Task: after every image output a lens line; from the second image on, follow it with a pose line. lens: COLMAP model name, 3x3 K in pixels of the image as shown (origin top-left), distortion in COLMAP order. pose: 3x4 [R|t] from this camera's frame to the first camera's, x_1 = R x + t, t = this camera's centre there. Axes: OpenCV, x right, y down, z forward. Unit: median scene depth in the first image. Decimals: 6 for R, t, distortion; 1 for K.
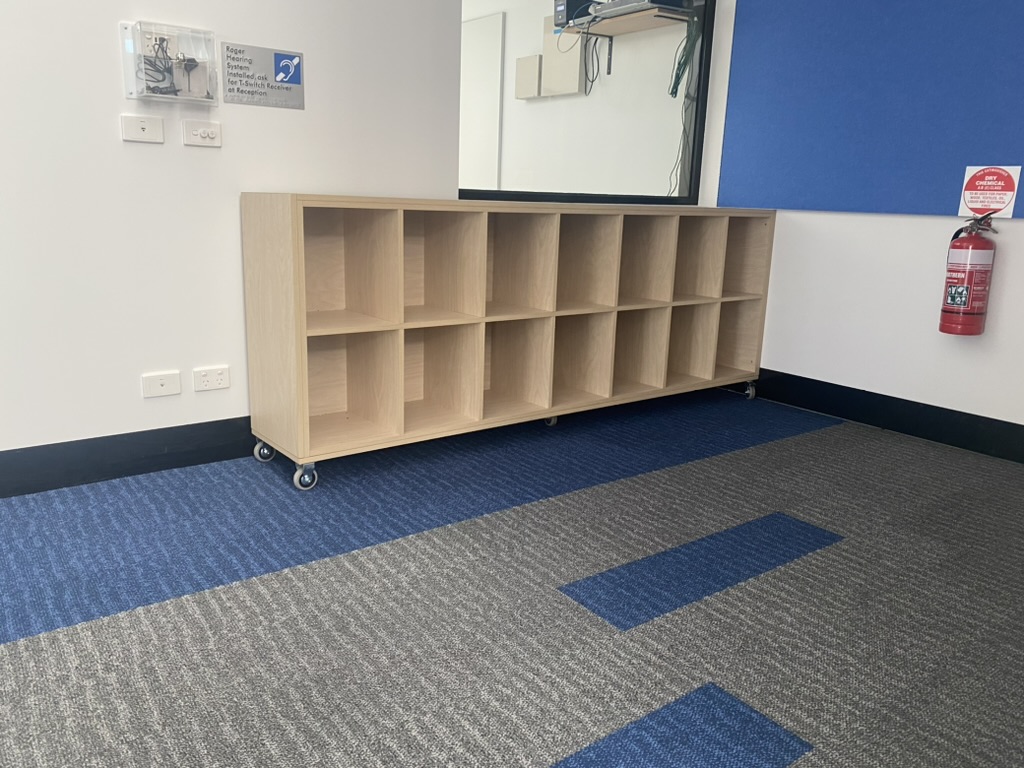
lens RADIAL K [[772.1, 0, 512.0], [0, 772.1, 384.0], [0, 0, 1]] dist [0.008558, -0.003875]
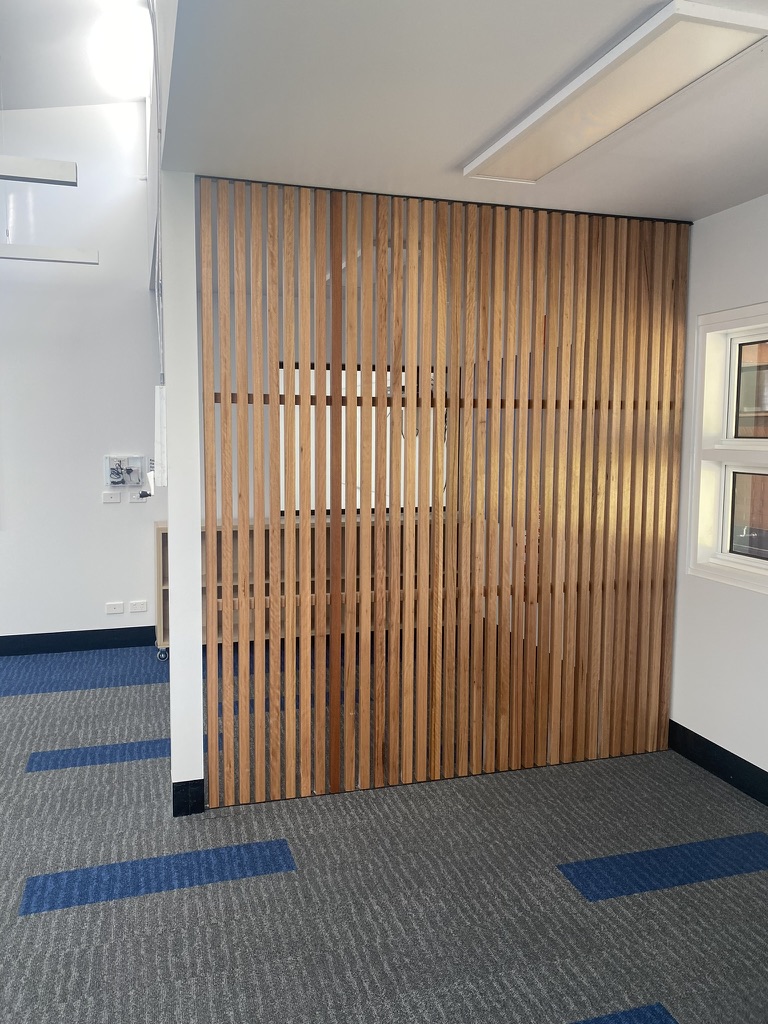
lens RADIAL K [[788.3, 0, 384.0], [0, 788.3, 512.0], [0, 0, 1]] dist [0.040701, -0.034704]
pose [[0.938448, 0.012823, -0.345182, 1.138934], [-0.060026, 0.990160, -0.126410, -0.033532], [0.340164, 0.139349, 0.929984, -0.951461]]
